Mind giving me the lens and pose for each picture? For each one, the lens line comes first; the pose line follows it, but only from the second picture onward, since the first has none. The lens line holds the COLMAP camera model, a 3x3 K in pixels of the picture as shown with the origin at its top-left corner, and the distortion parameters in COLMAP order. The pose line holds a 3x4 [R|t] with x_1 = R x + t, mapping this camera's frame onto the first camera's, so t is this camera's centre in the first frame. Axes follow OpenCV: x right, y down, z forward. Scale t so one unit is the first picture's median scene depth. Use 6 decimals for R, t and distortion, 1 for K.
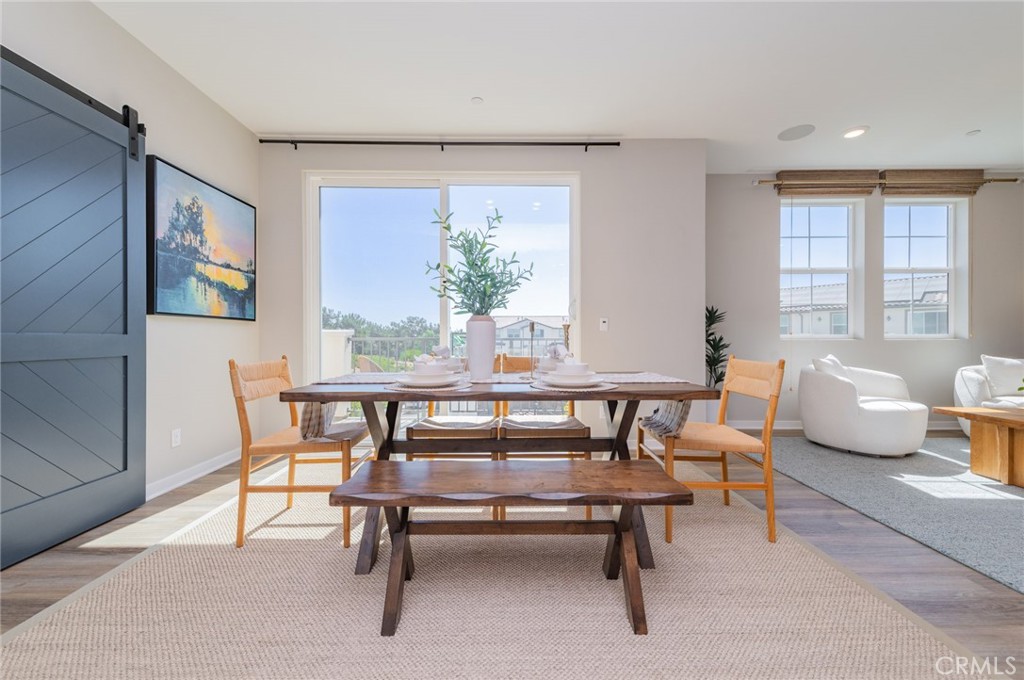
lens RADIAL K [[401.7, 0, 512.1], [0, 401.7, 338.0], [0, 0, 1]] dist [0.013005, -0.003632]
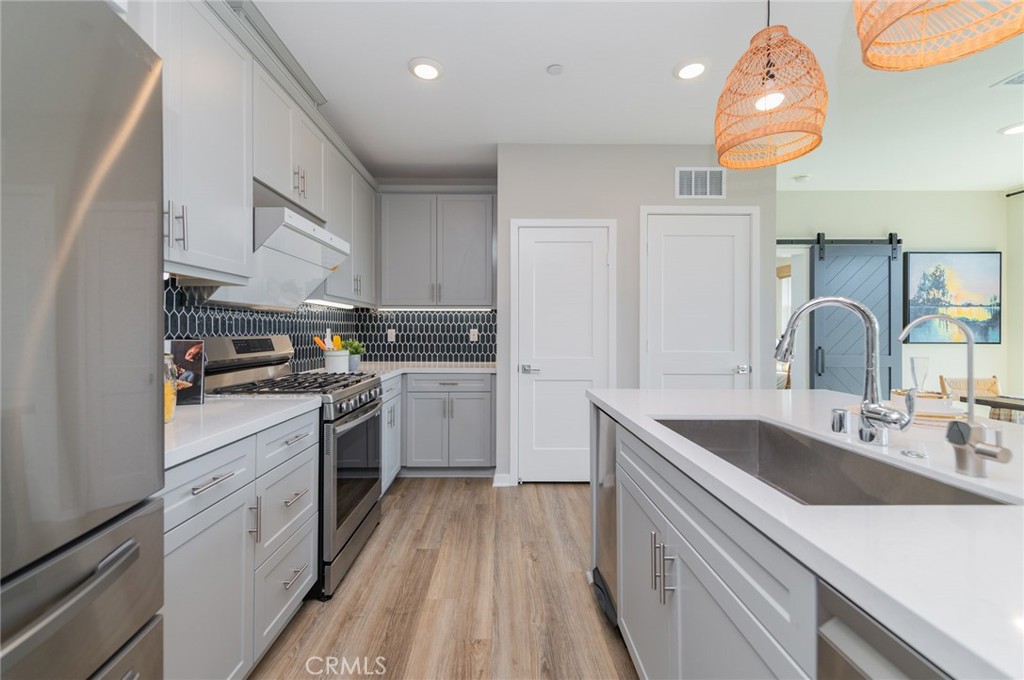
lens RADIAL K [[401.7, 0, 499.1], [0, 401.7, 329.6], [0, 0, 1]] dist [0.013005, -0.003632]
pose [[-0.008908, -0.004979, -0.999948, 0.650526], [-0.003370, 0.999982, -0.004949, -0.078017], [0.999955, 0.003326, -0.008925, -0.549974]]
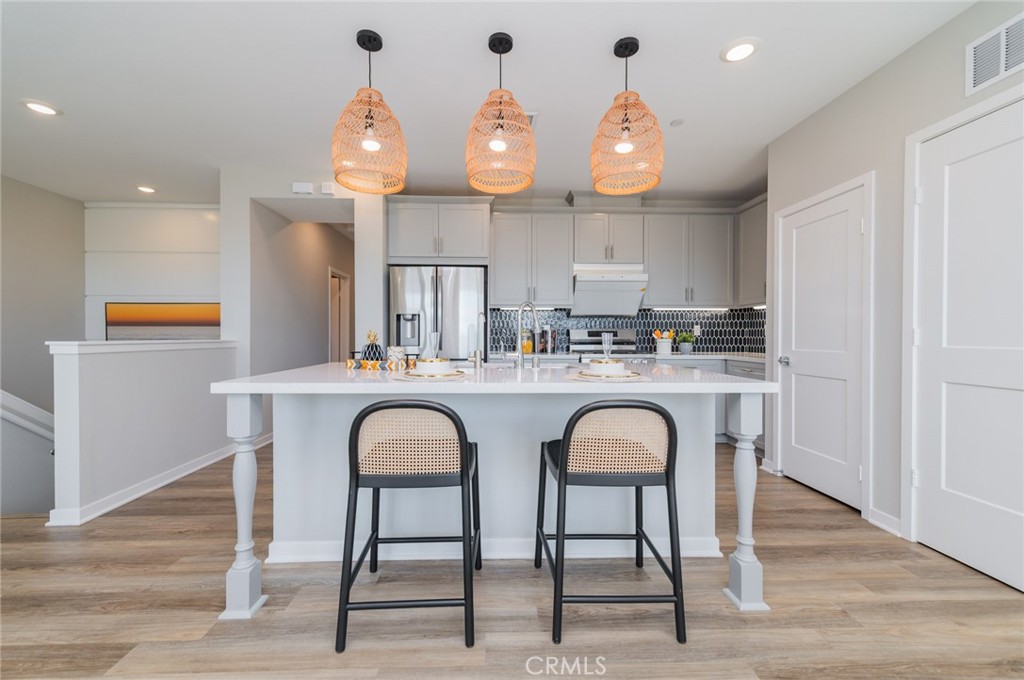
lens RADIAL K [[401.7, 0, 491.8], [0, 401.7, 340.3], [0, 0, 1]] dist [0.013005, -0.003632]
pose [[-0.999518, -0.004258, -0.030758, 0.384502], [-0.004594, 0.999930, 0.010860, -0.045229], [0.030710, 0.010996, -0.999468, 0.466402]]
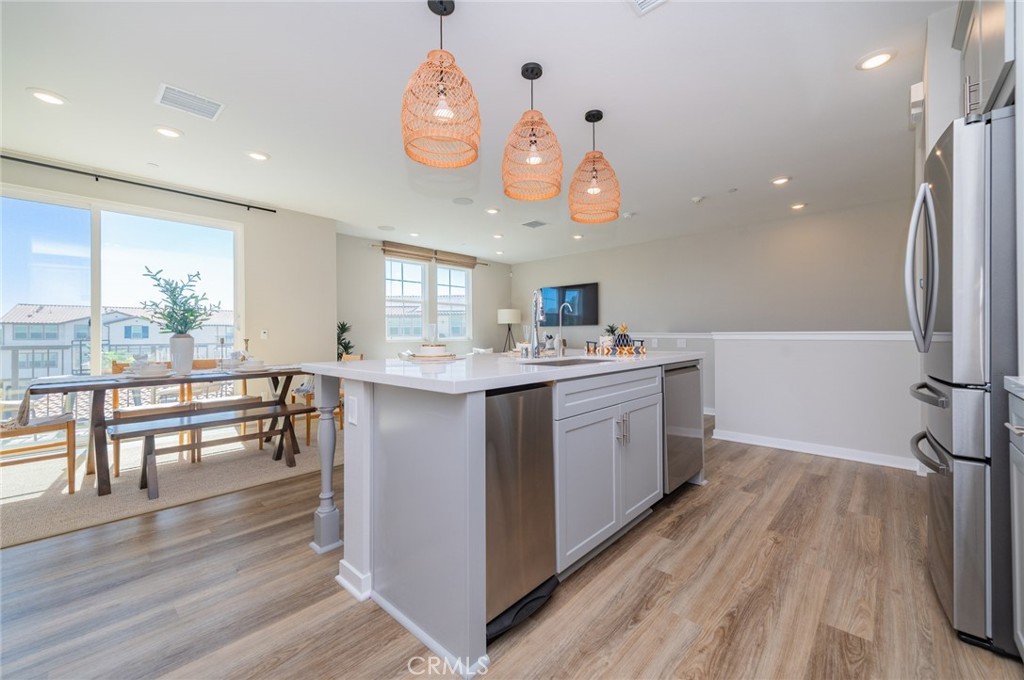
lens RADIAL K [[401.7, 0, 526.1], [0, 401.7, 333.2], [0, 0, 1]] dist [0.013005, -0.003632]
pose [[0.670588, -0.001447, 0.741829, -0.233735], [0.006347, 0.999973, -0.003787, -0.029290], [-0.741803, 0.007248, 0.670579, -0.721369]]
